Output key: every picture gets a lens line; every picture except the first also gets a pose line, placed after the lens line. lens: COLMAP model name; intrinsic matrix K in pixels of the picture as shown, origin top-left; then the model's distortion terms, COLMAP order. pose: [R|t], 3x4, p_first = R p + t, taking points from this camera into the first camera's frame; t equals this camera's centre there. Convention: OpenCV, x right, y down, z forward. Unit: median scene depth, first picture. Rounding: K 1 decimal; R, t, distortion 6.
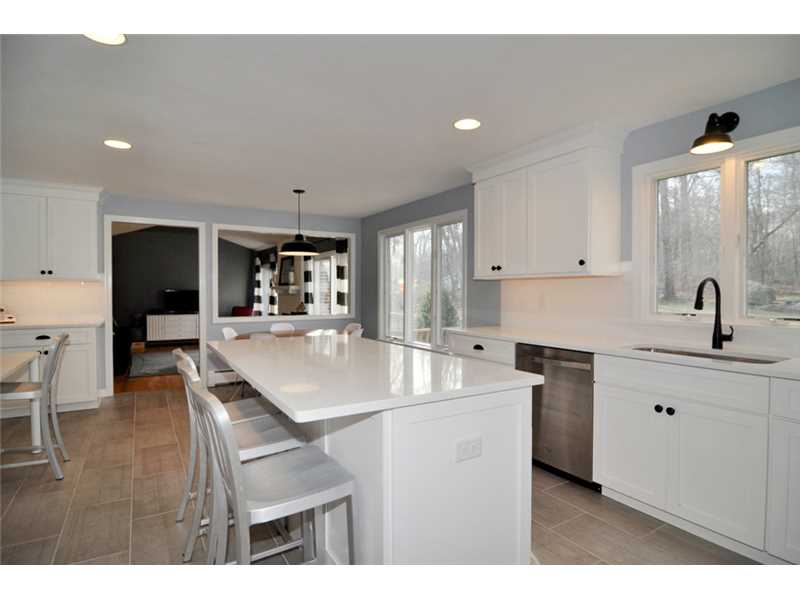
lens RADIAL K [[446.3, 0, 410.3], [0, 446.3, 299.4], [0, 0, 1]] dist [0.000489, -0.001468]
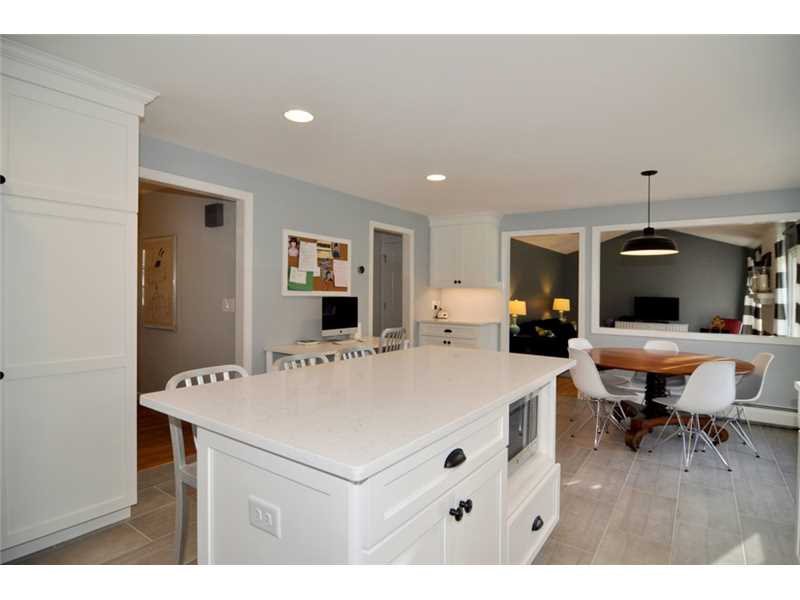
lens RADIAL K [[438.5, 0, 385.6], [0, 438.5, 298.9], [0, 0, 1]] dist [0.001744, -0.017041]
pose [[0.376595, 0.019788, -0.926167, 0.171491], [-0.032921, 0.999426, 0.007966, -0.007708], [0.925793, 0.027491, 0.377030, 0.172325]]
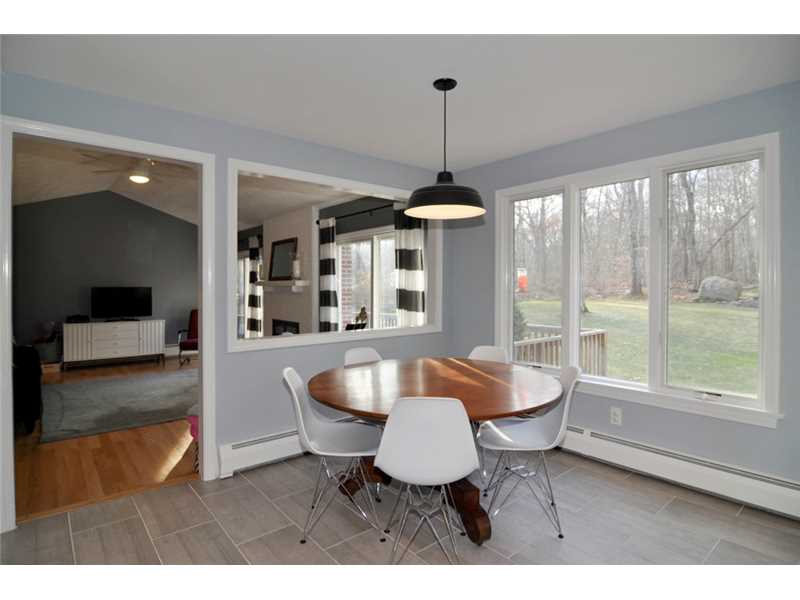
lens RADIAL K [[440.9, 0, 413.5], [0, 440.9, 281.1], [0, 0, 1]] dist [-0.032730, -0.001057]
pose [[0.985805, 0.000221, 0.167892, -0.216128], [0.005560, 0.999408, -0.033963, -0.006051], [-0.167800, 0.034415, 0.985220, 0.319982]]
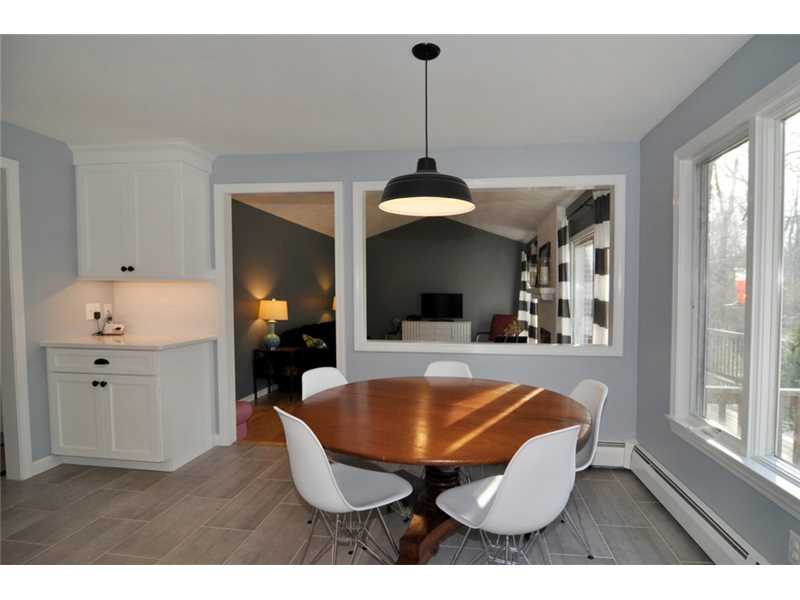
lens RADIAL K [[445.2, 0, 427.1], [0, 445.2, 310.4], [0, 0, 1]] dist [-0.014824, -0.002157]
pose [[0.787428, 0.030244, -0.615665, 0.001741], [-0.018842, 0.999510, 0.025000, -0.011481], [0.616119, -0.008085, 0.787611, 0.405920]]
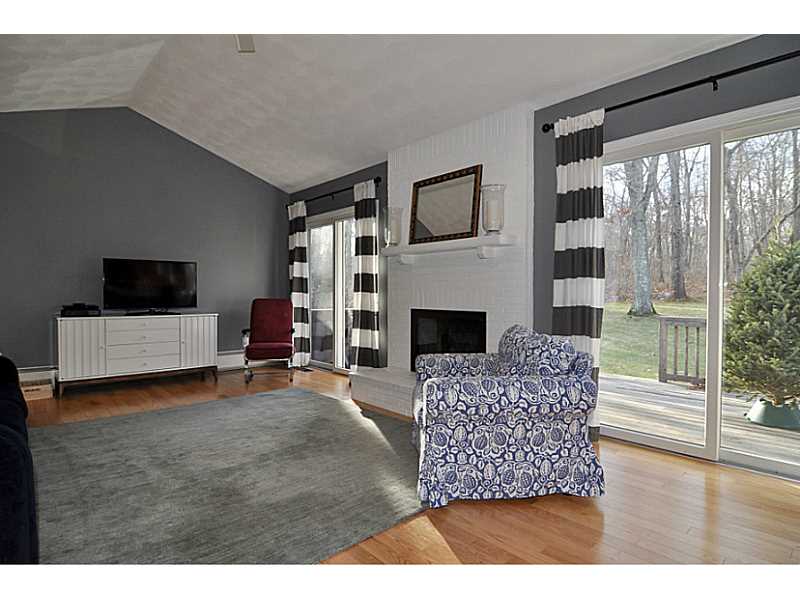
lens RADIAL K [[446.3, 0, 410.3], [0, 446.3, 299.4], [0, 0, 1]] dist [0.000489, -0.001468]
pose [[0.980737, -0.002867, 0.195312, -0.443403], [0.004799, 0.999944, -0.009422, 0.030035], [-0.195274, 0.010178, 0.980696, 0.674990]]
